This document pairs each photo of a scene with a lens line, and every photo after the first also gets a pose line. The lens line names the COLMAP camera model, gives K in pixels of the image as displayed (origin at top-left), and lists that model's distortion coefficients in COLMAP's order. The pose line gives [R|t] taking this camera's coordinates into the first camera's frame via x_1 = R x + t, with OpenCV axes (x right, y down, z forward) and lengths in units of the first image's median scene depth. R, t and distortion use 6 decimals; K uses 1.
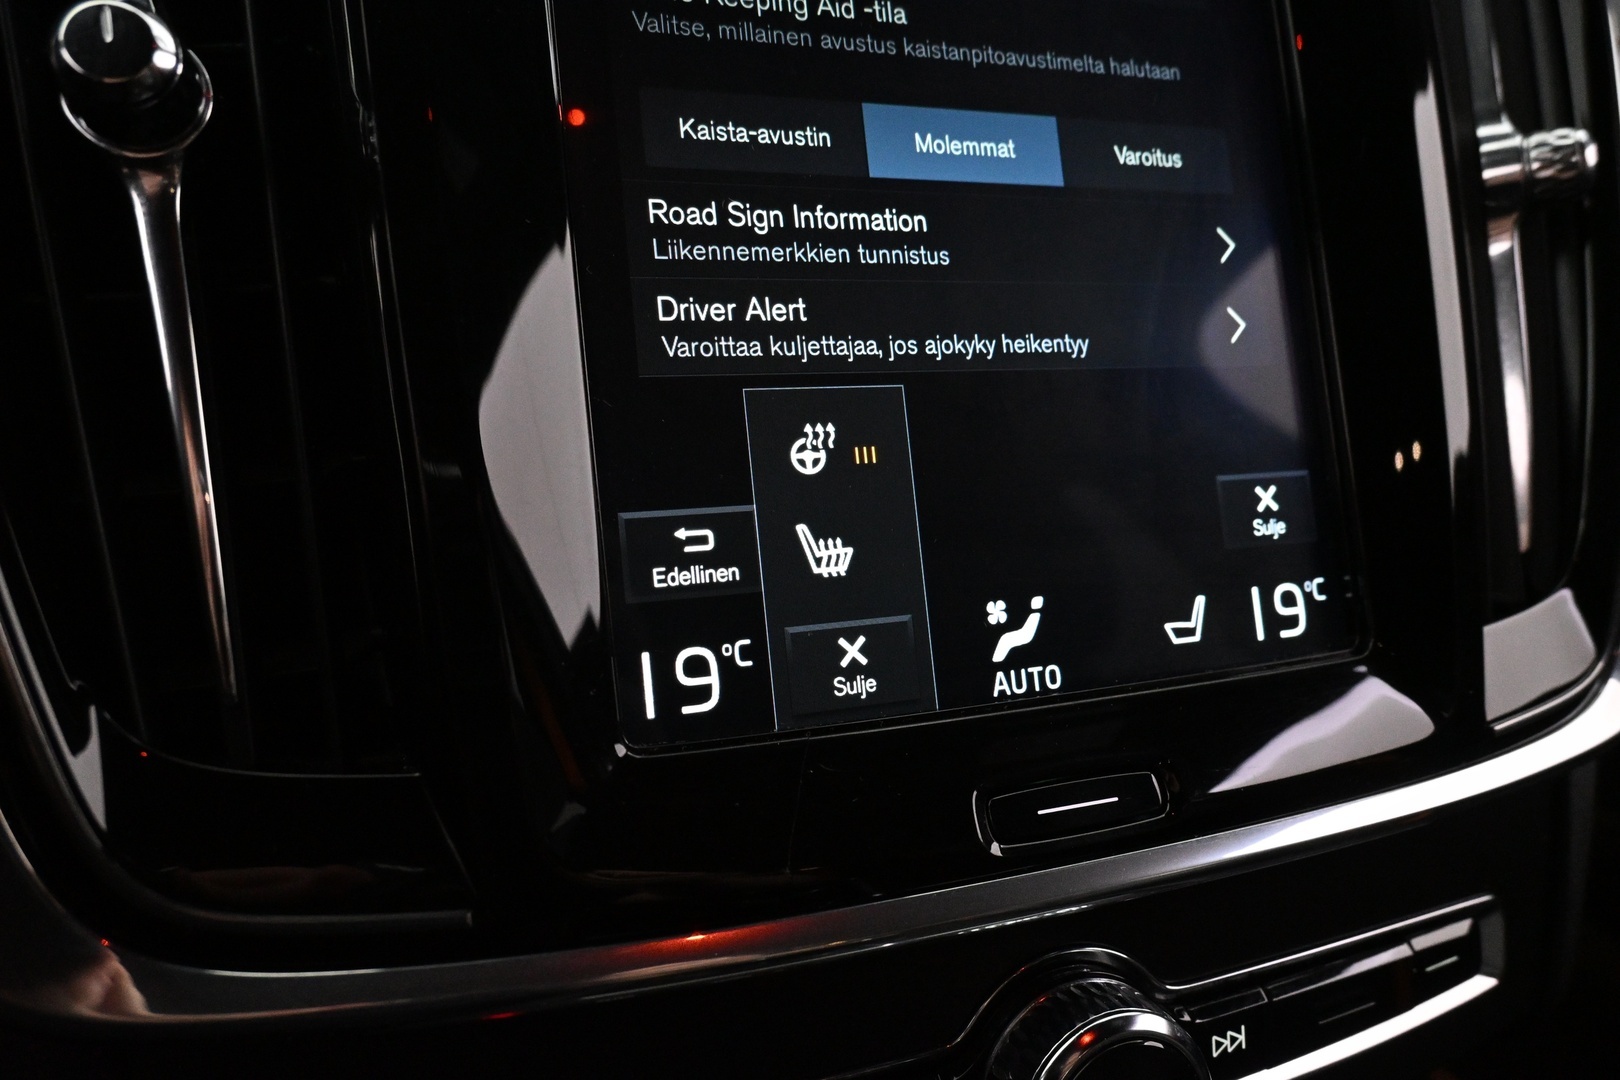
lens RADIAL K [[1117.9, 0, 790.1], [0, 1117.9, 550.9], [0, 0, 1]] dist [-0.014708, 0.003647]
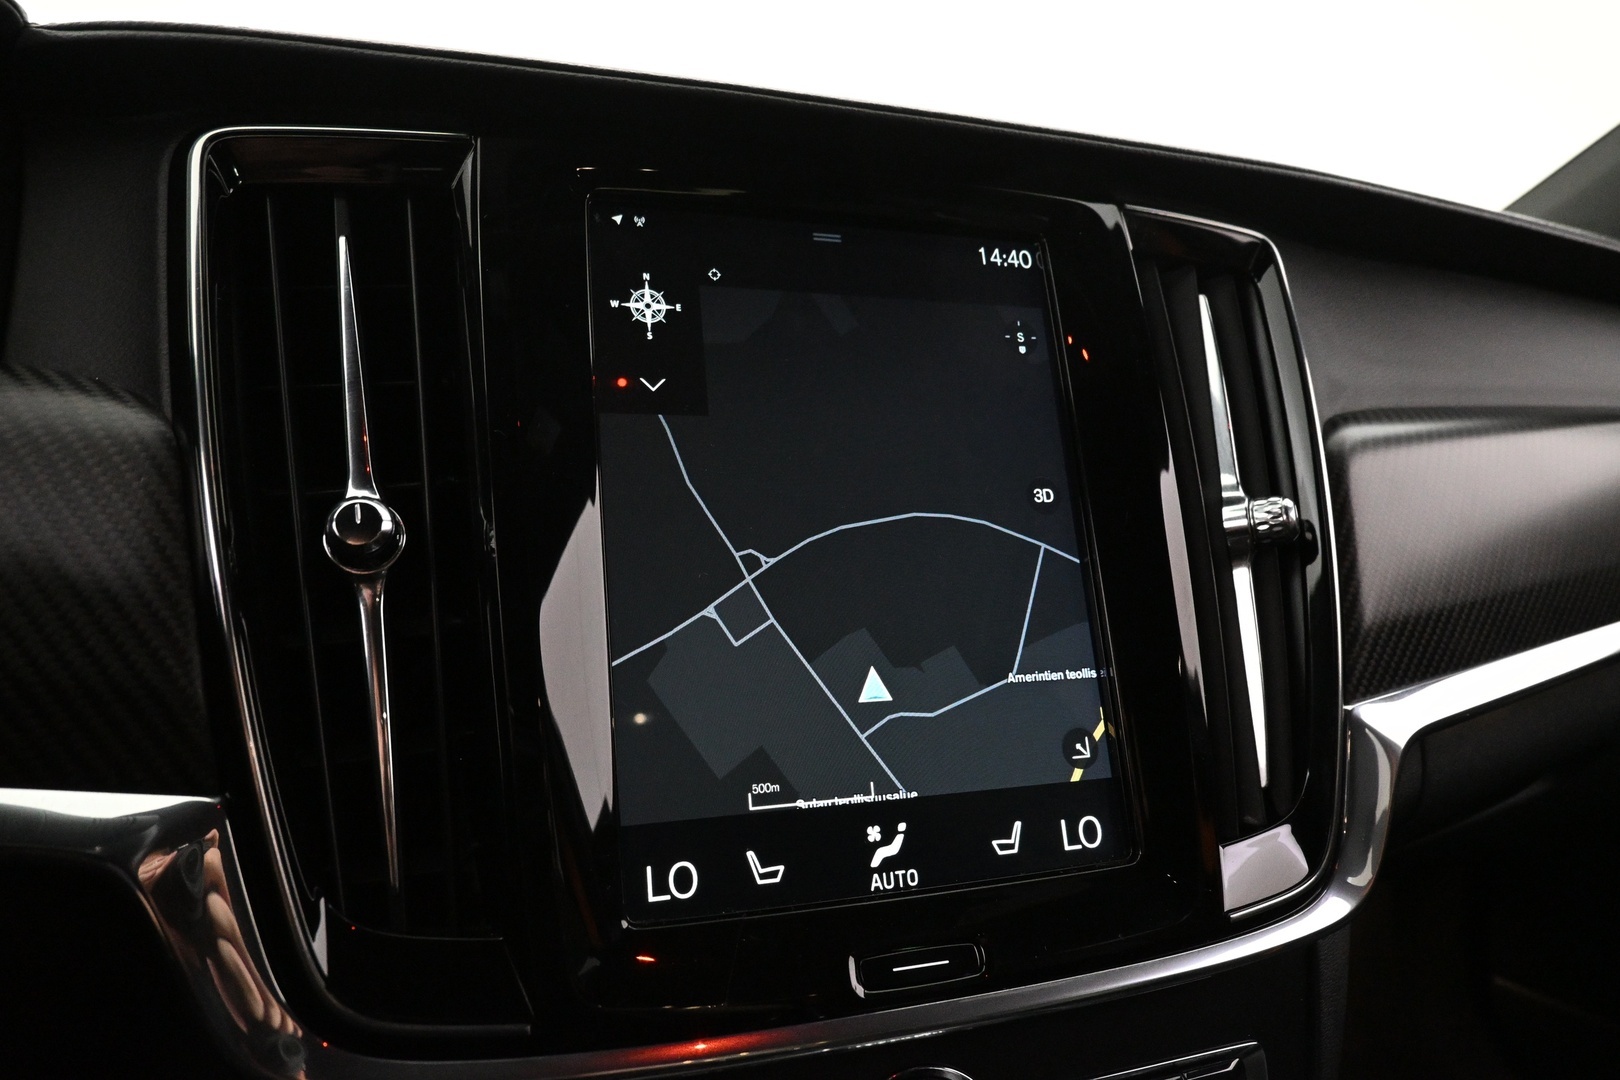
lens RADIAL K [[1129.4, 0, 813.3], [0, 1129.4, 532.0], [0, 0, 1]] dist [-0.001643, -0.004335]
pose [[0.999911, 0.009377, -0.009504, 0.110853], [-0.010741, 0.987776, -0.155506, -0.110731], [0.007930, 0.155595, 0.987789, -0.590433]]
